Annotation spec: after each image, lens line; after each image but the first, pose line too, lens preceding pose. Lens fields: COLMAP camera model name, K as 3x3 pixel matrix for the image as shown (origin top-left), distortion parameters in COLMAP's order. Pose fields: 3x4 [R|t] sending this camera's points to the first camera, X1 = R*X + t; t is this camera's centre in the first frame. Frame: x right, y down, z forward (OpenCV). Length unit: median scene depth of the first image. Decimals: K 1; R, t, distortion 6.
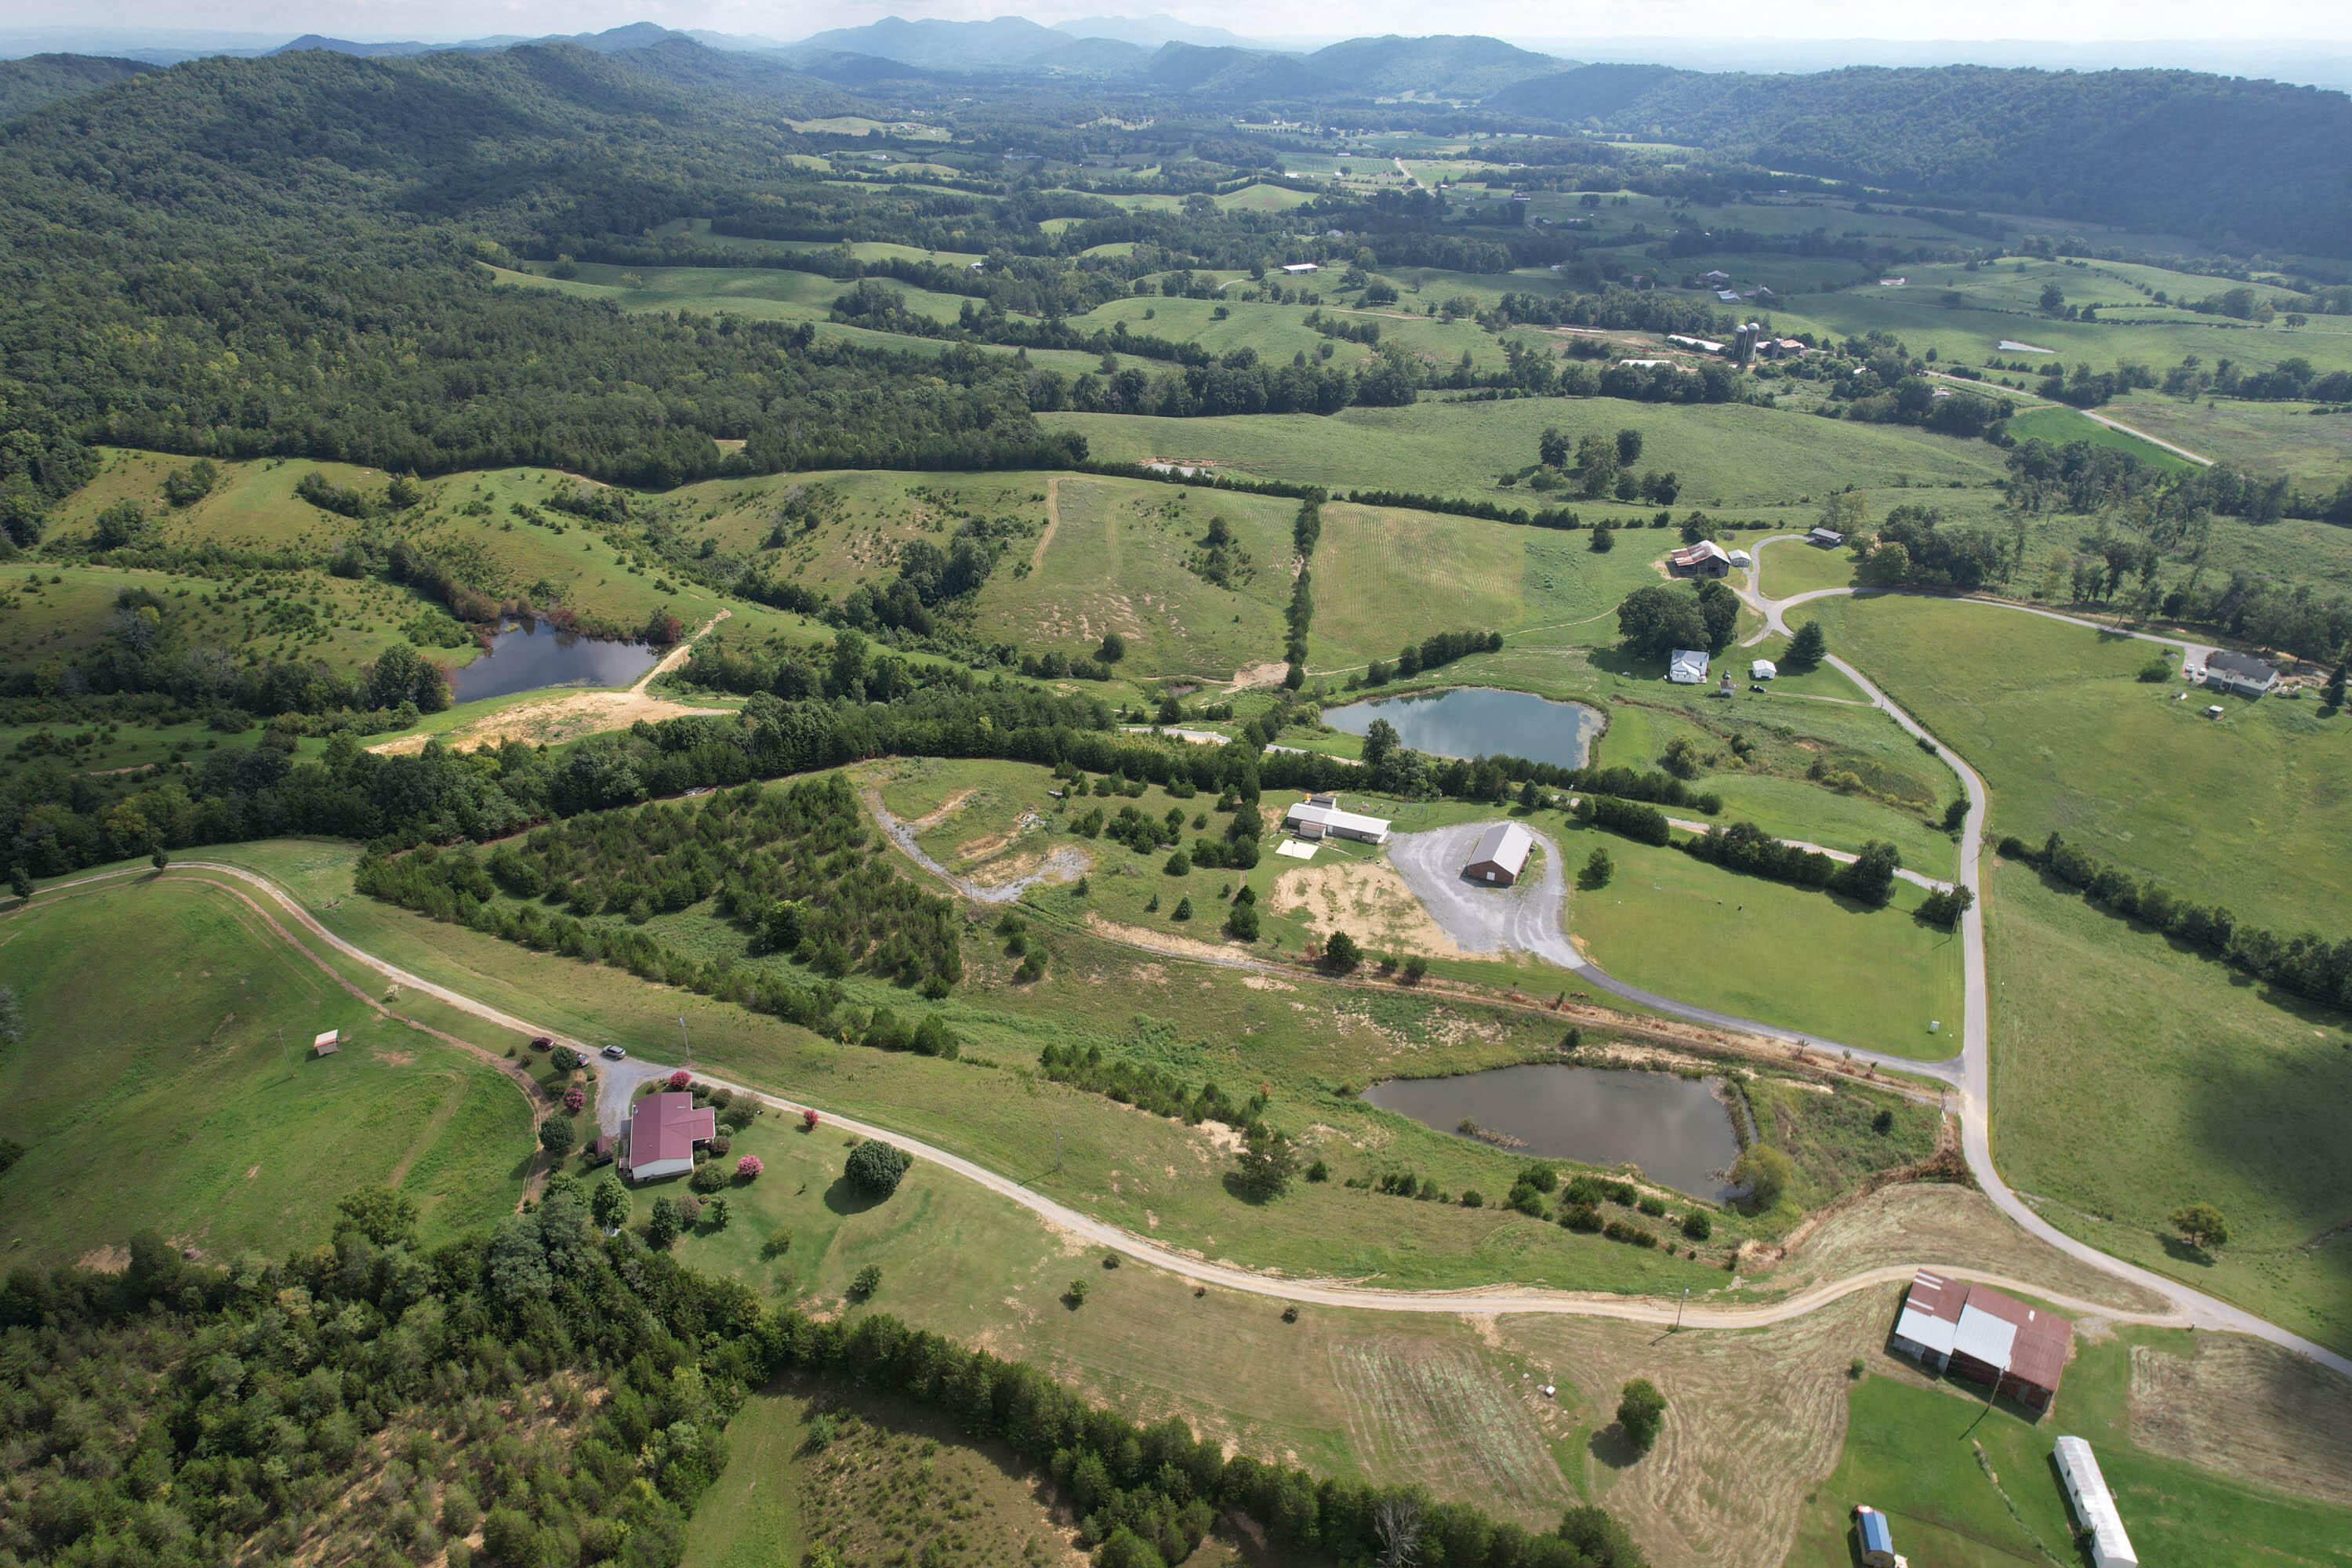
lens RADIAL K [[1507.6, 0, 1179.3], [0, 1507.6, 771.6], [0, 0, 1]] dist [-0.082632, 0.078293]
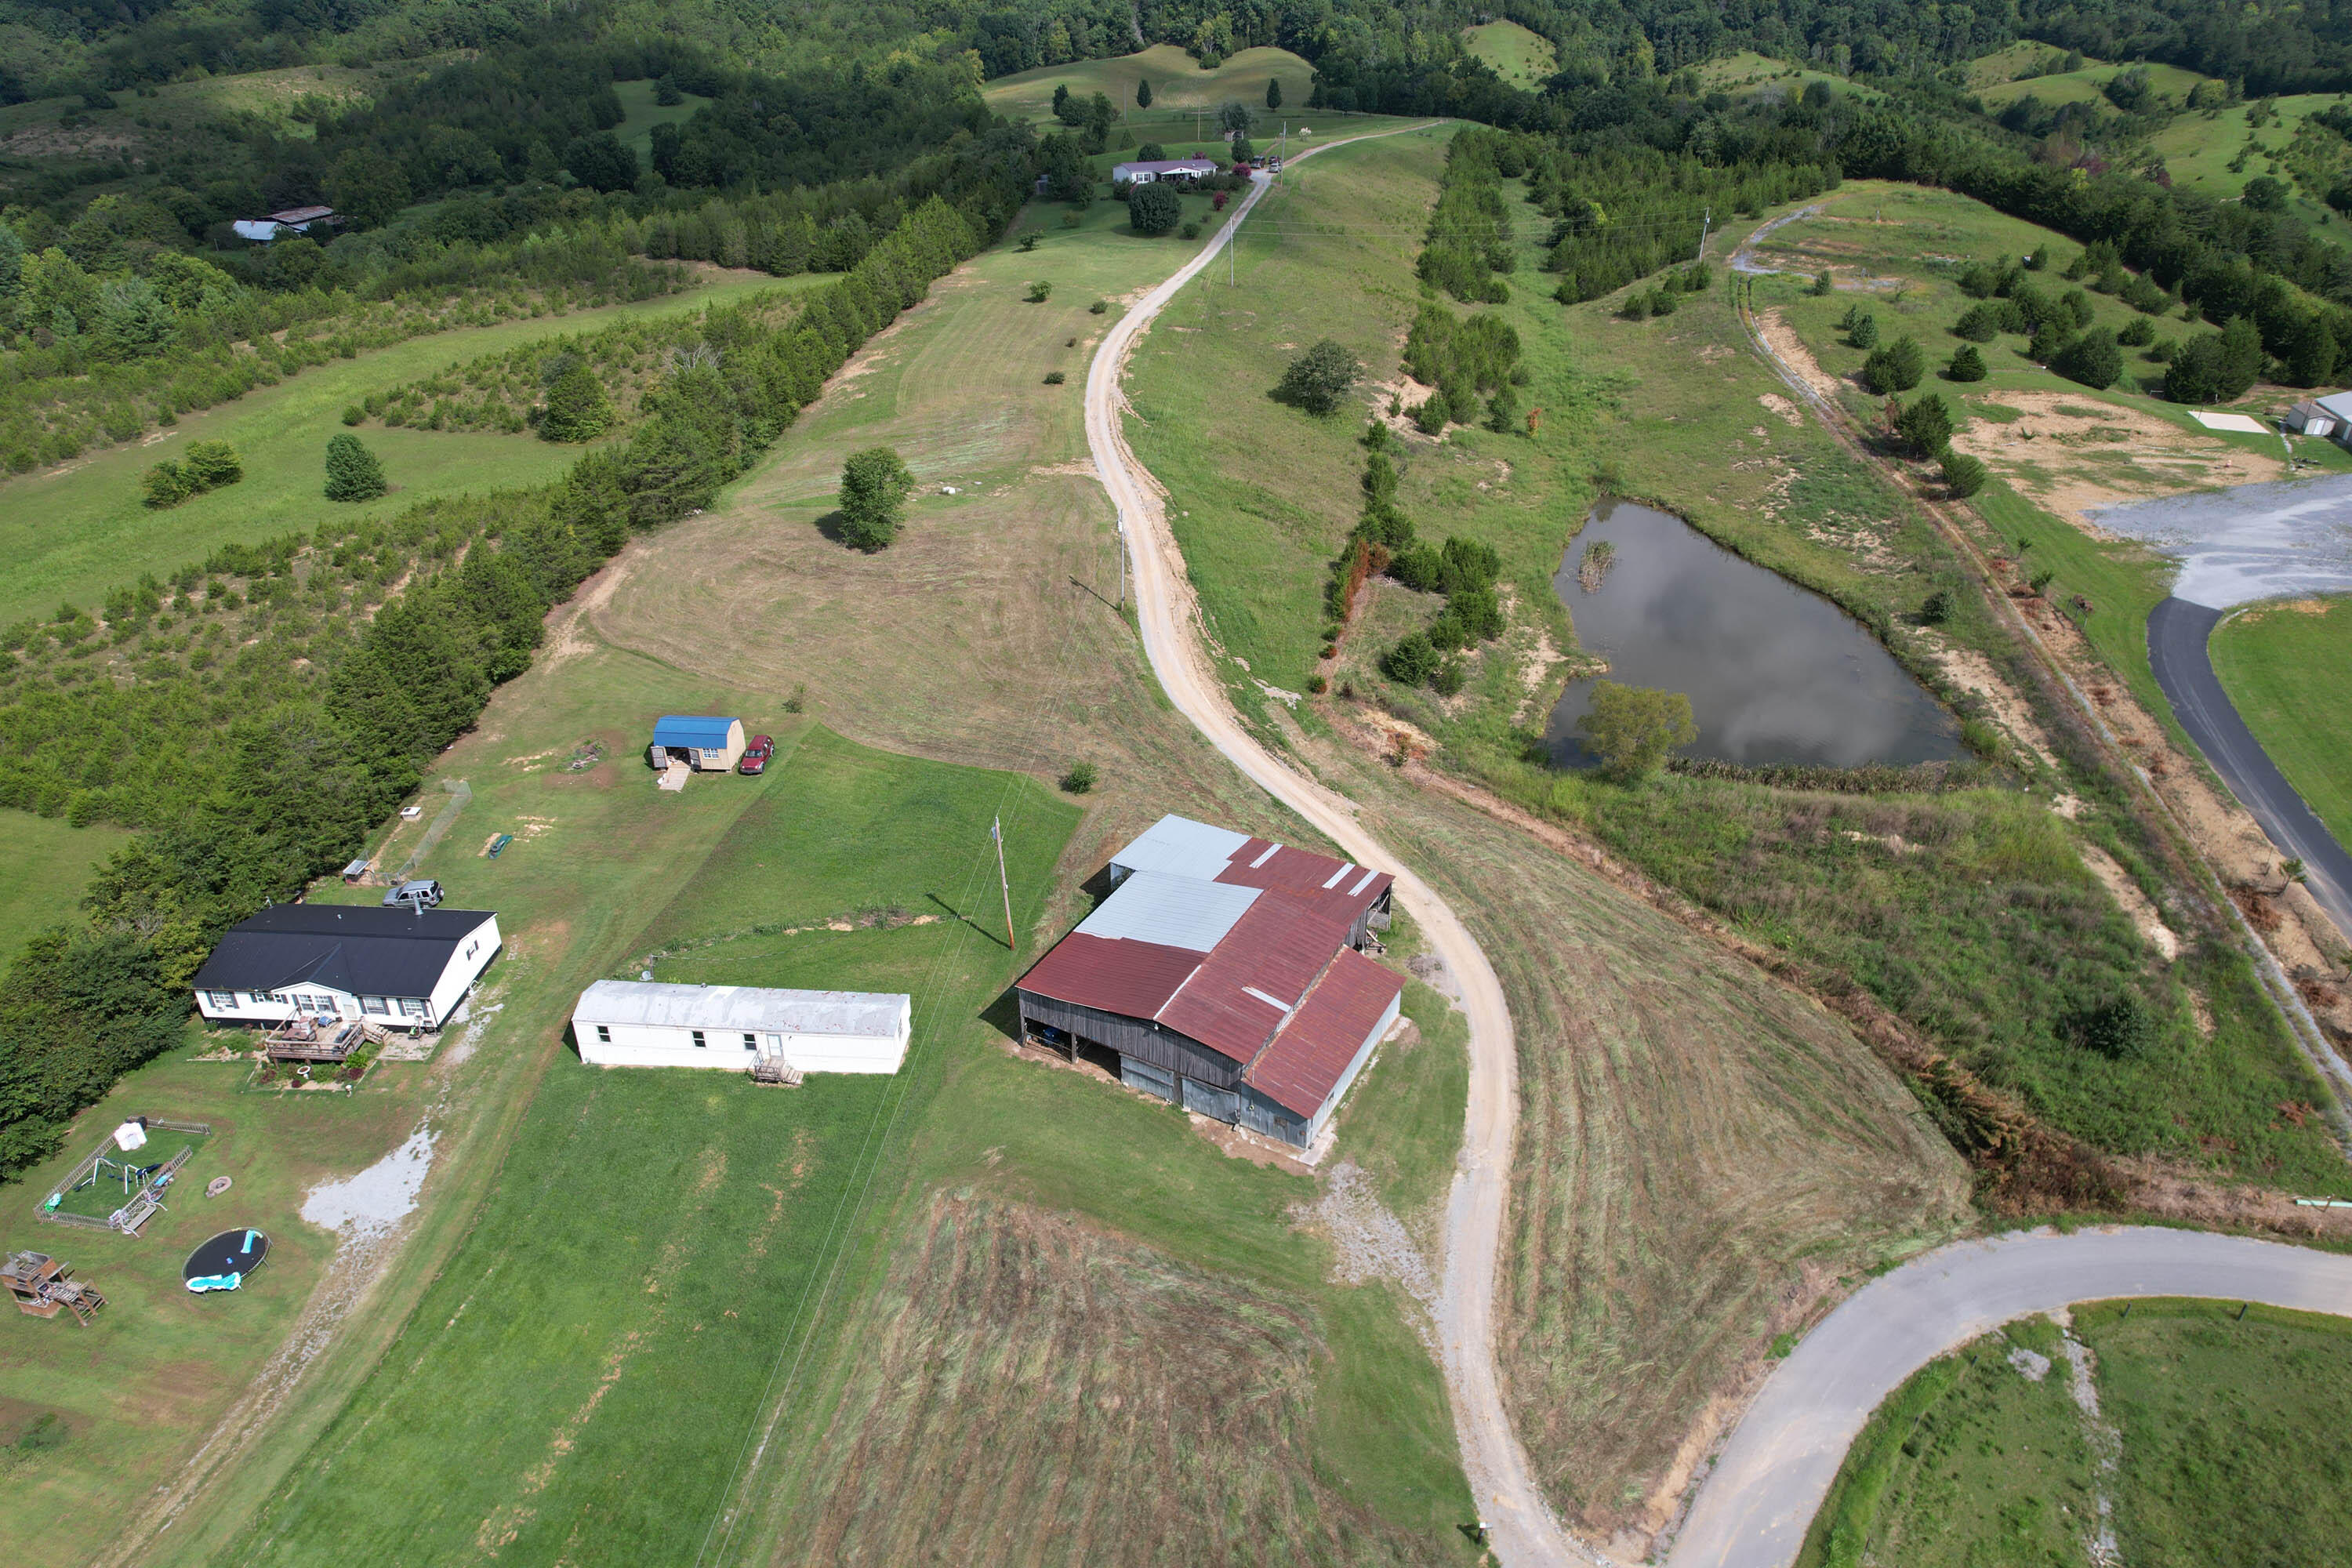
lens RADIAL K [[1507.6, 0, 1179.3], [0, 1507.6, 771.6], [0, 0, 1]] dist [-0.082632, 0.078293]
pose [[0.133926, 0.472719, -0.870977, 0.554437], [-0.443733, 0.814469, 0.373819, 0.123926], [0.886095, 0.336417, 0.318839, 0.537160]]
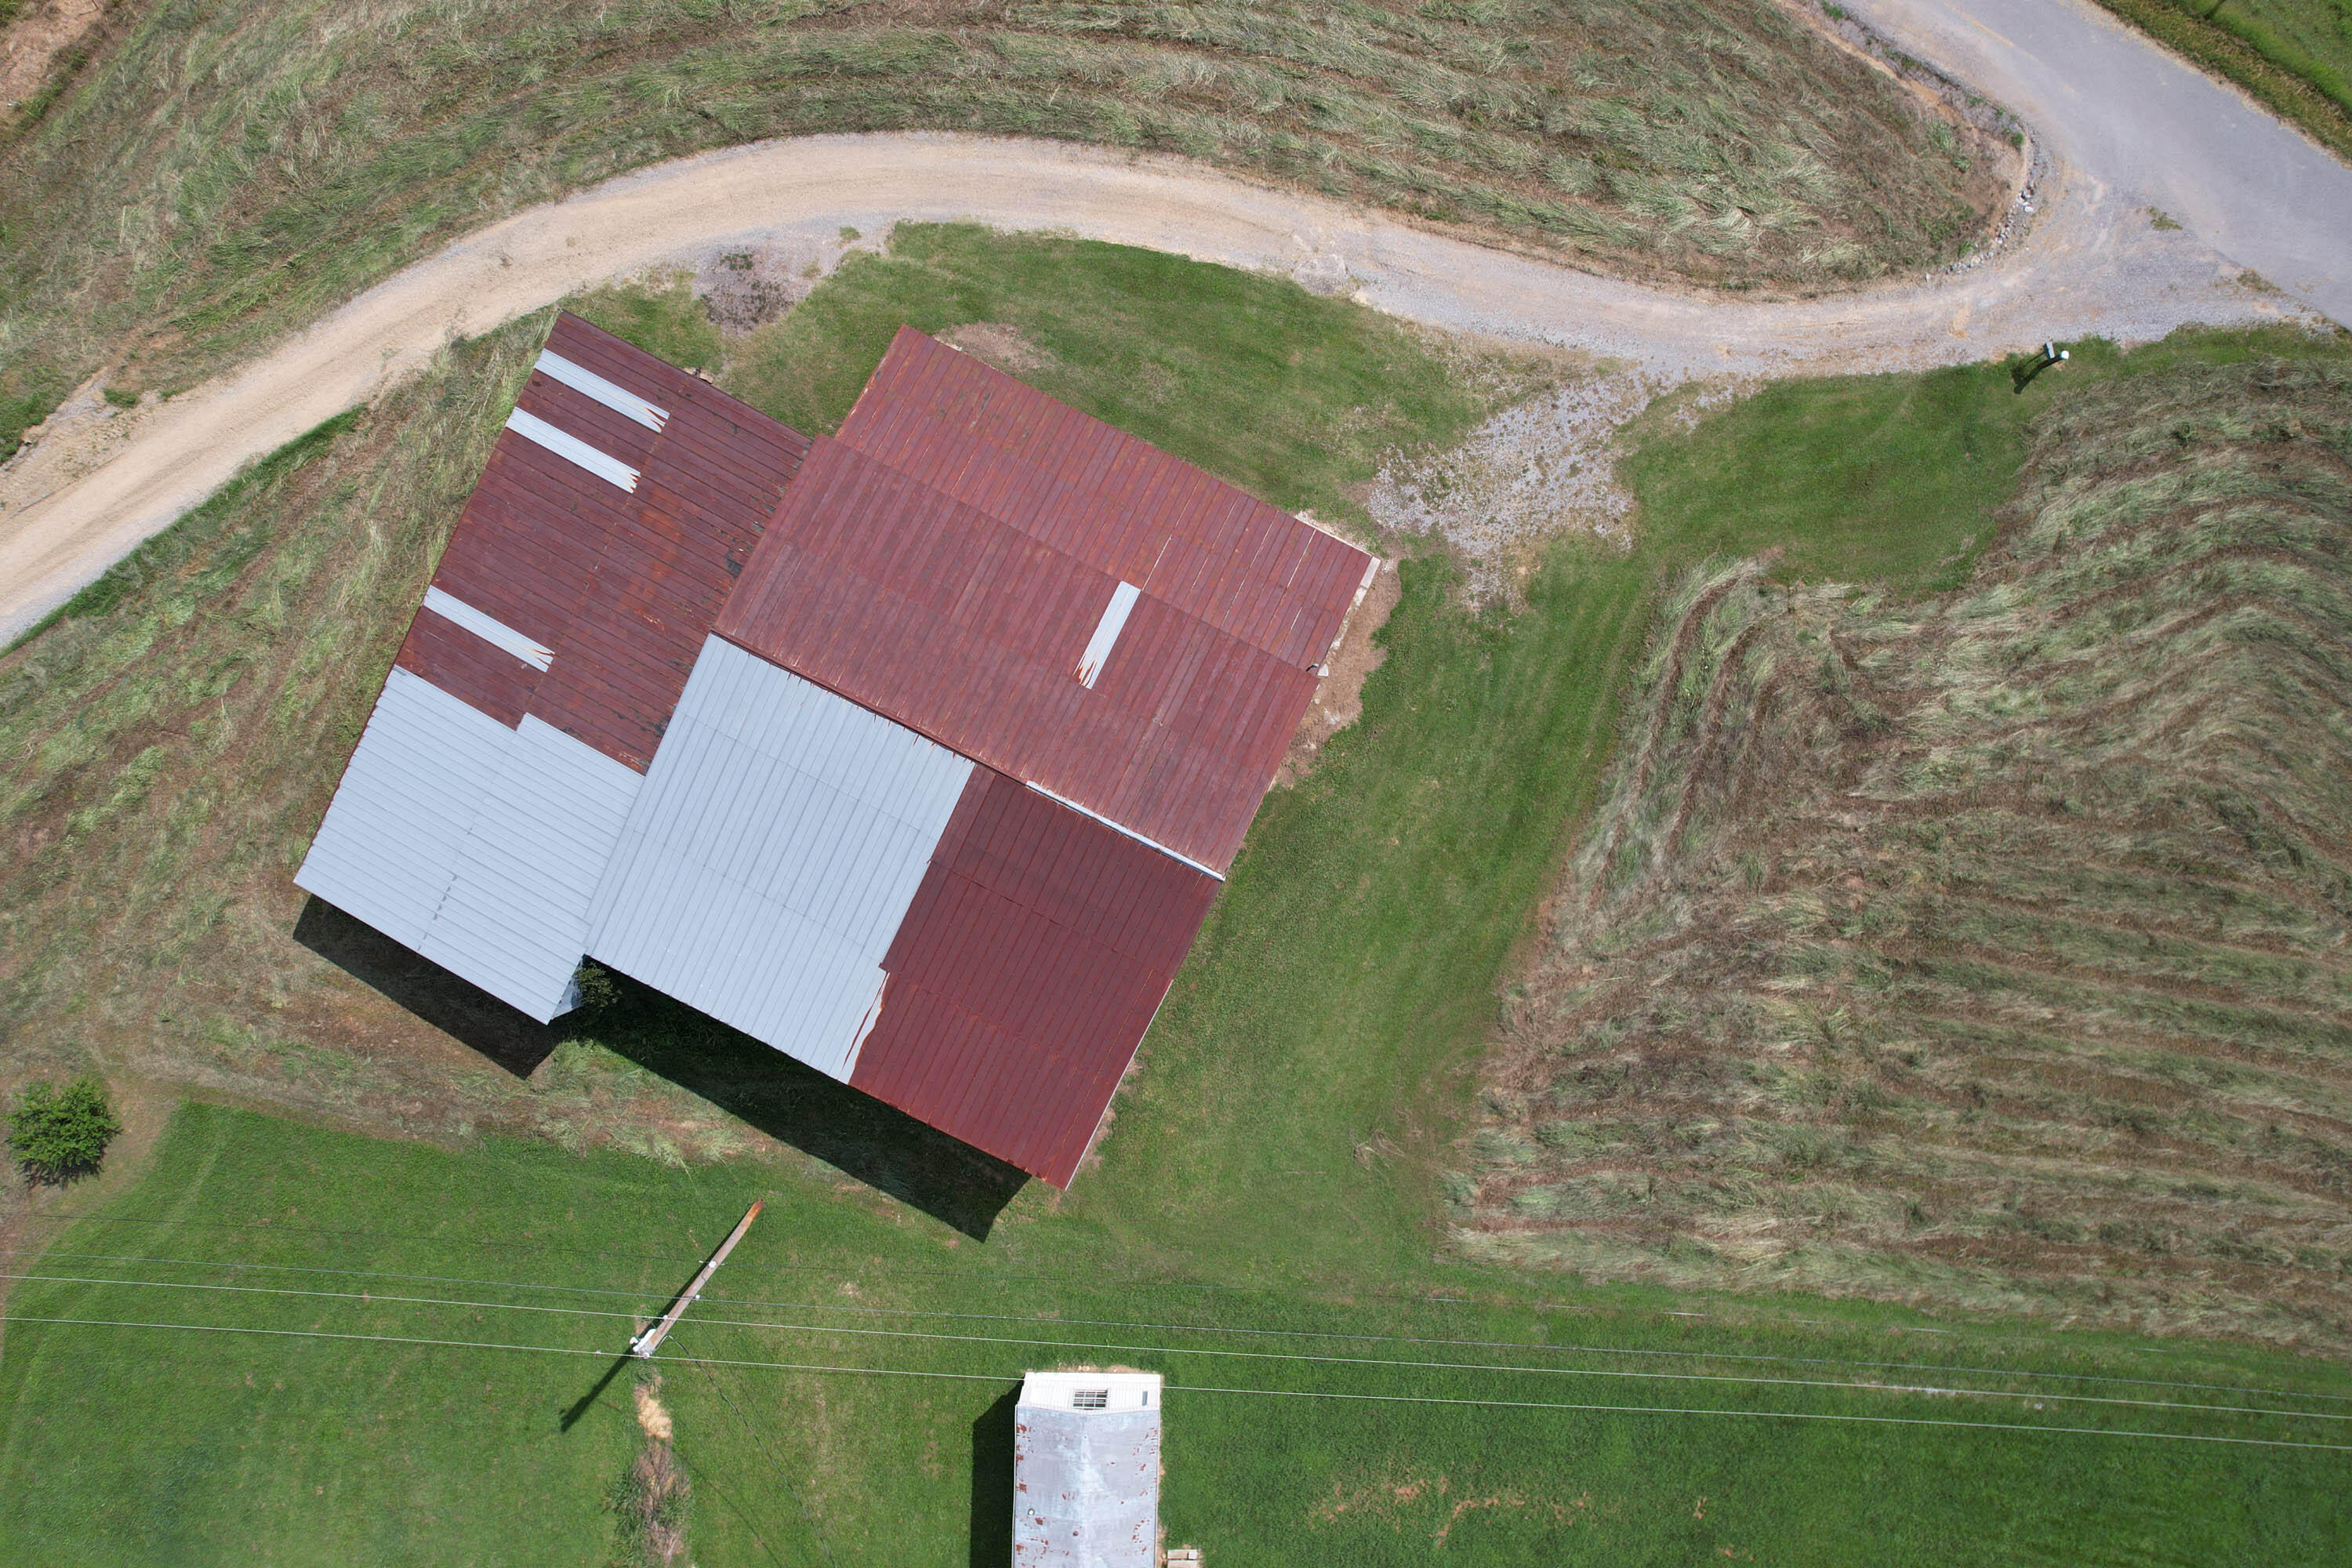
lens RADIAL K [[1509.1, 0, 1170.2], [0, 1509.1, 779.0], [0, 0, 1]] dist [-0.092674, 0.083317]
pose [[0.985368, -0.170437, -0.000498, 0.370619], [0.073811, 0.424093, 0.902606, 0.143519], [-0.153626, -0.889436, 0.430468, 0.580738]]
